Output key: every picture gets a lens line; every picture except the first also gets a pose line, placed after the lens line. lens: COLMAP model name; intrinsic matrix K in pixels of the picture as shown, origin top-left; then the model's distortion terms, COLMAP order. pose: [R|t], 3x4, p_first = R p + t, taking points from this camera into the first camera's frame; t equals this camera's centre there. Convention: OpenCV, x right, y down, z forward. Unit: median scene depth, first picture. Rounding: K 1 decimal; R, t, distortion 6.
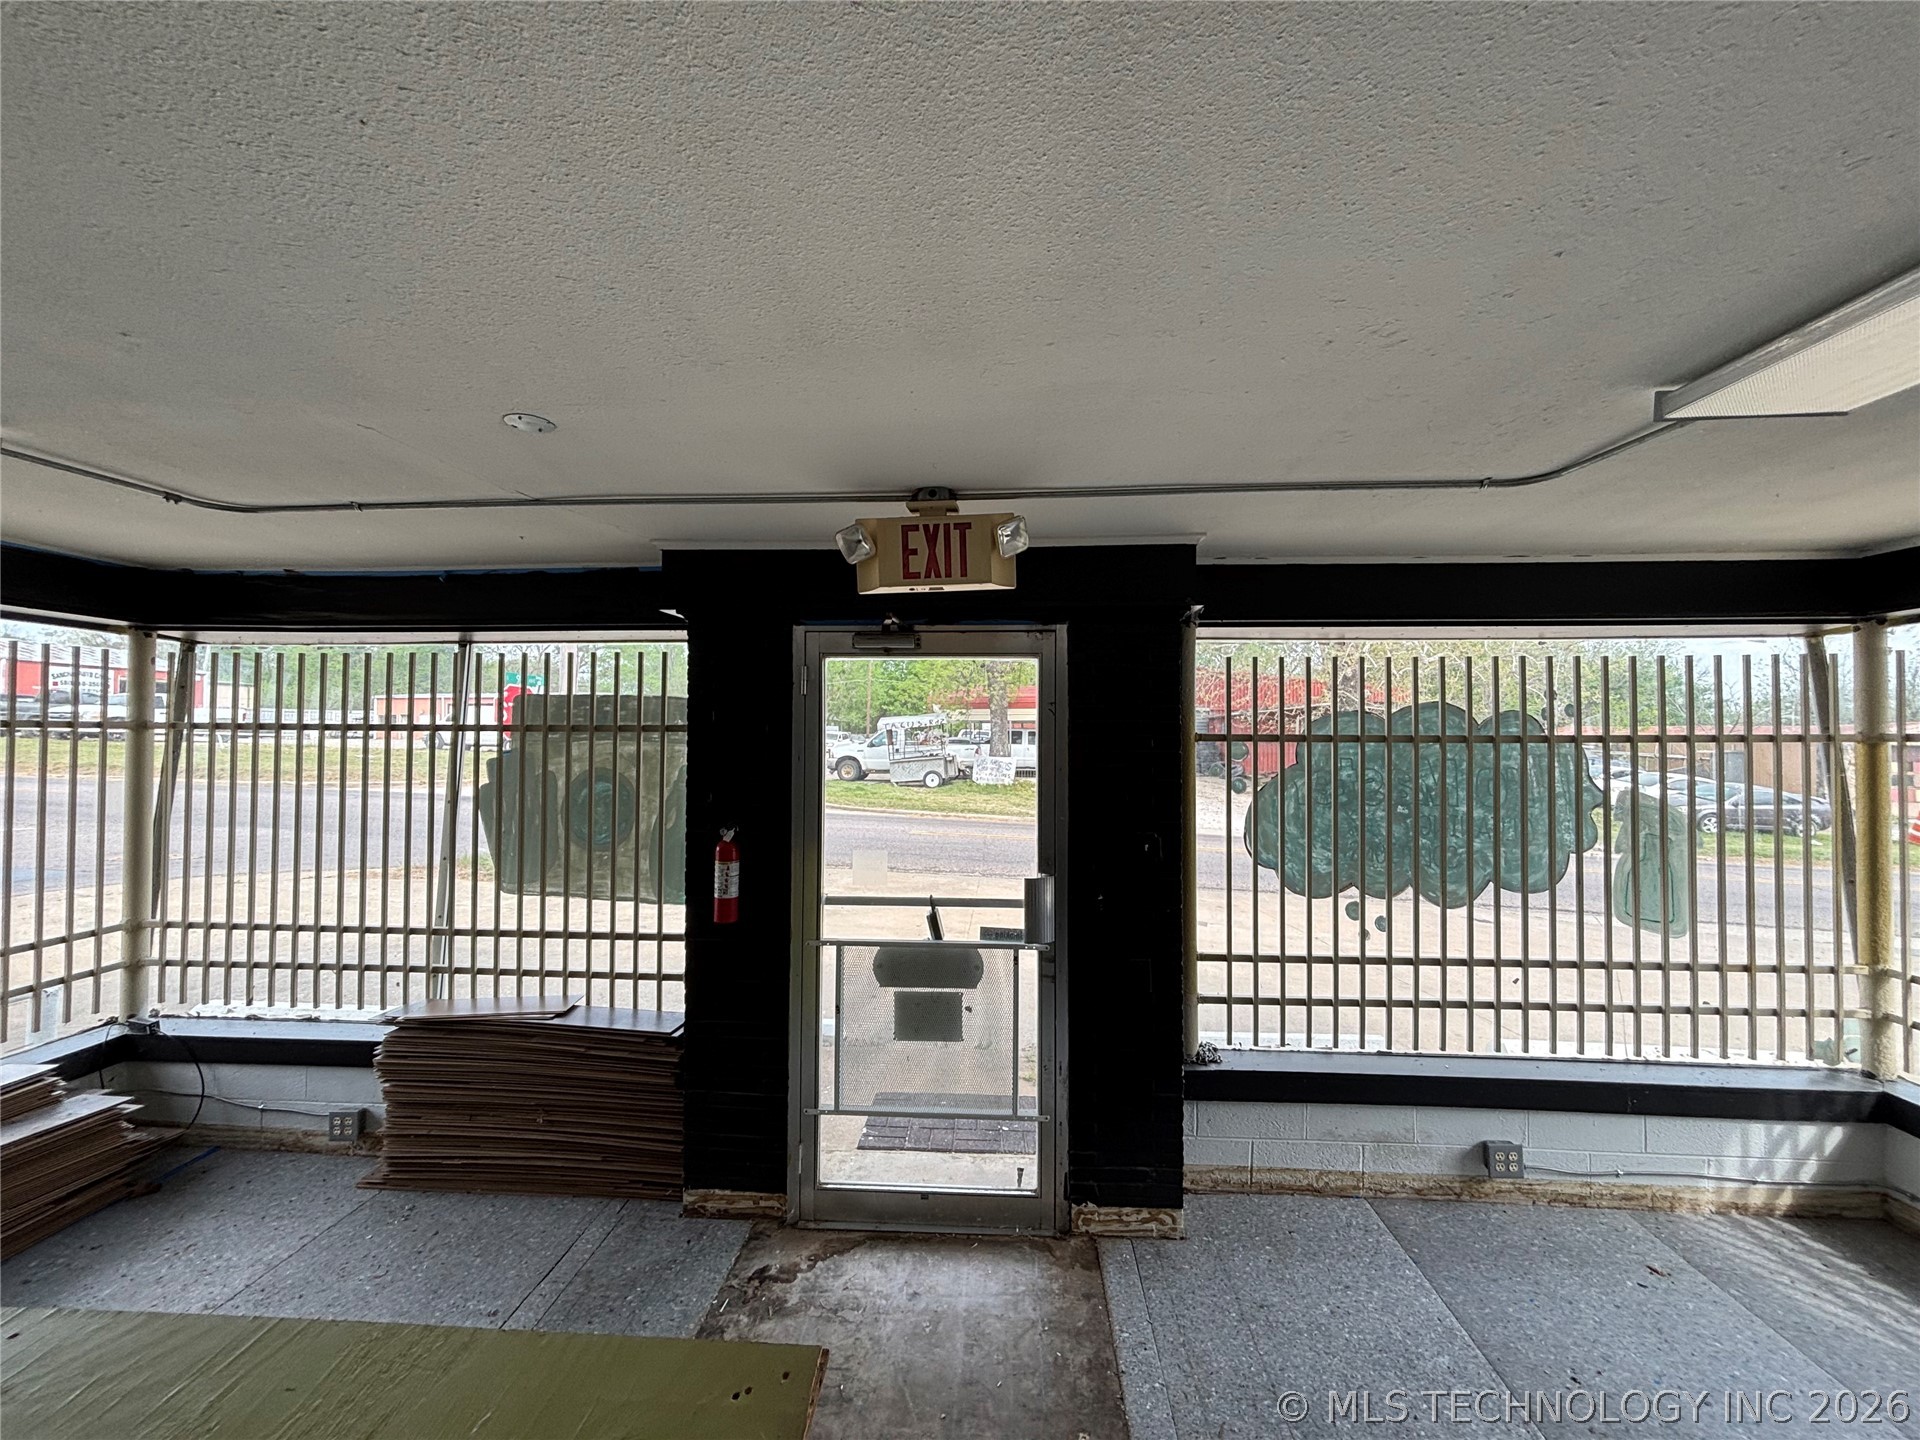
lens RADIAL K [[772.9, 0, 955.3], [0, 772.9, 719.0], [0, 0, 1]] dist [0.003895, -0.000630]
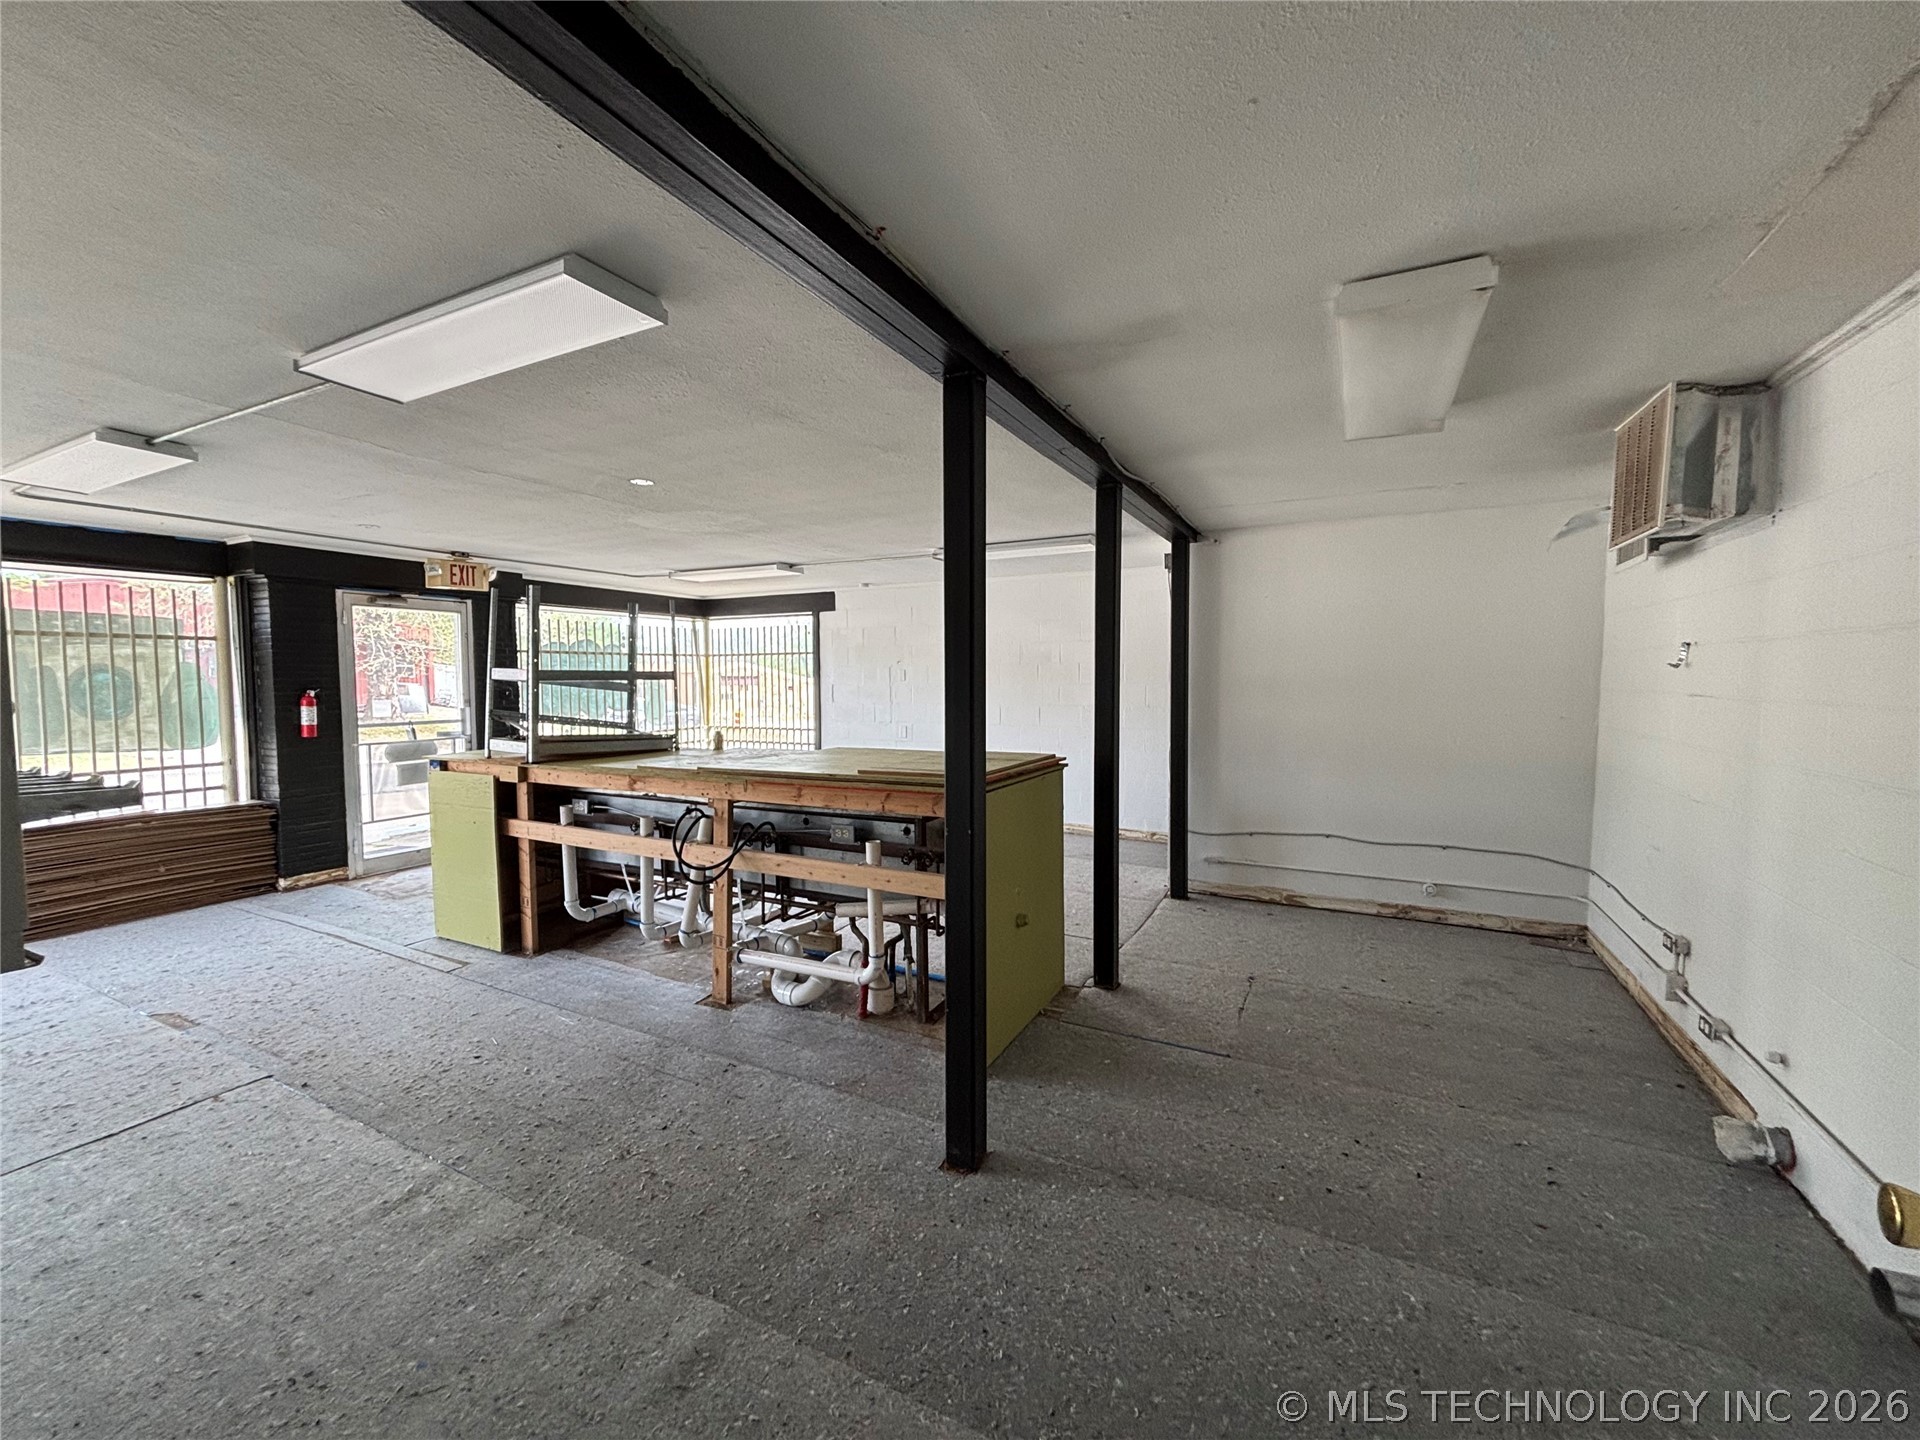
lens RADIAL K [[772.9, 0, 955.3], [0, 772.9, 719.0], [0, 0, 1]] dist [0.003895, -0.000630]
pose [[0.393214, -0.061755, 0.917371, -1.433099], [-0.018186, 0.997024, 0.074912, 0.035273], [-0.919267, -0.046139, 0.390921, -1.268454]]
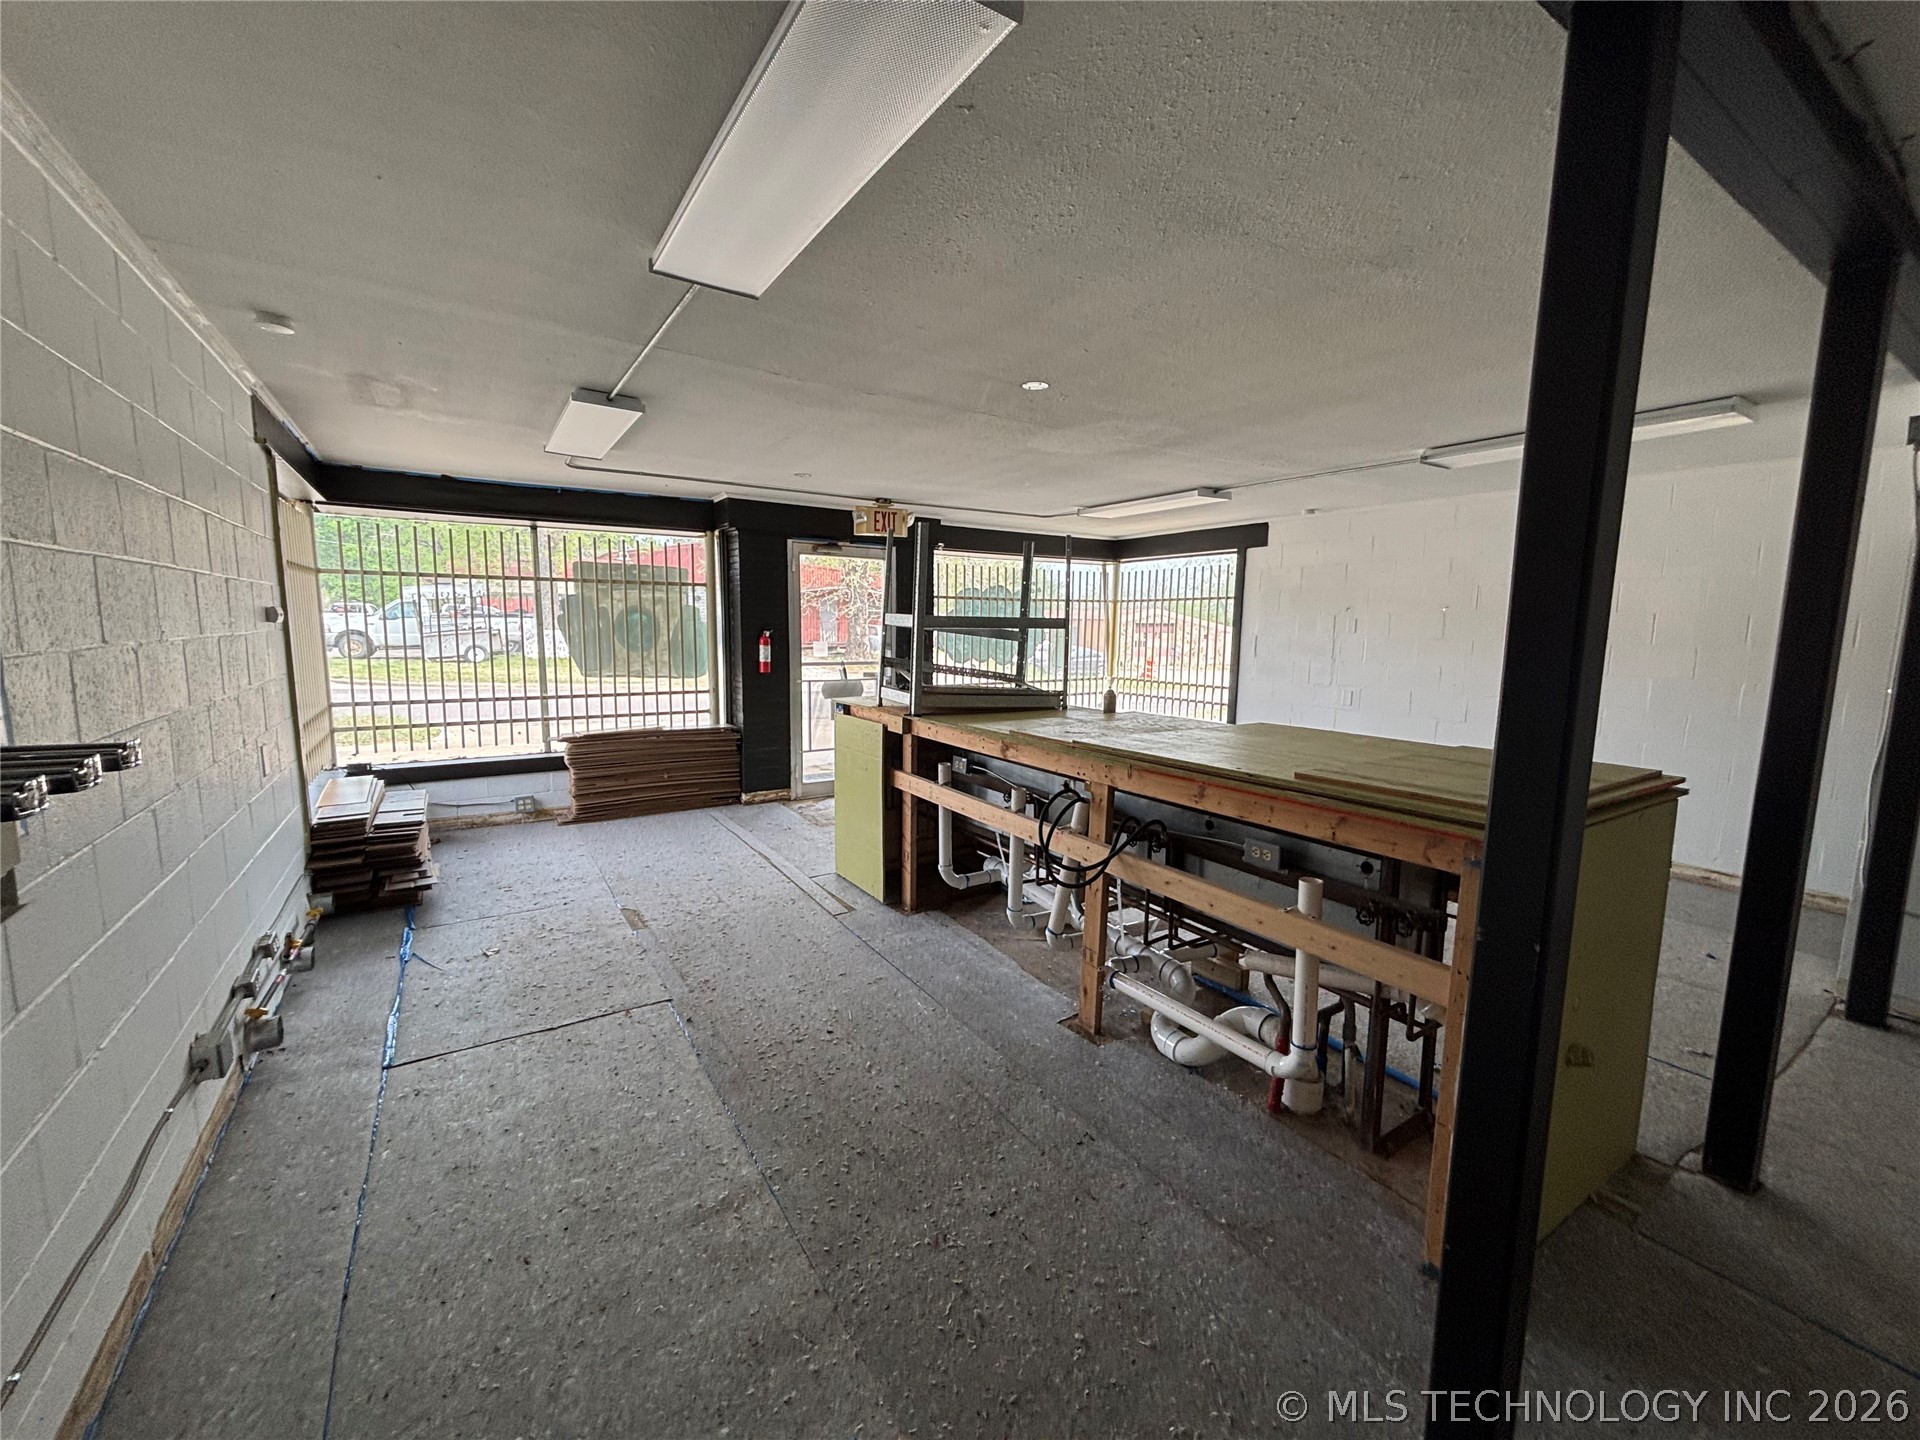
lens RADIAL K [[772.9, 0, 955.3], [0, 772.9, 719.0], [0, 0, 1]] dist [0.003895, -0.000630]
pose [[0.800157, -0.073362, 0.595287, -1.172254], [-0.022787, 0.988057, 0.152396, 0.039134], [-0.599358, -0.135506, 0.788929, -1.091813]]
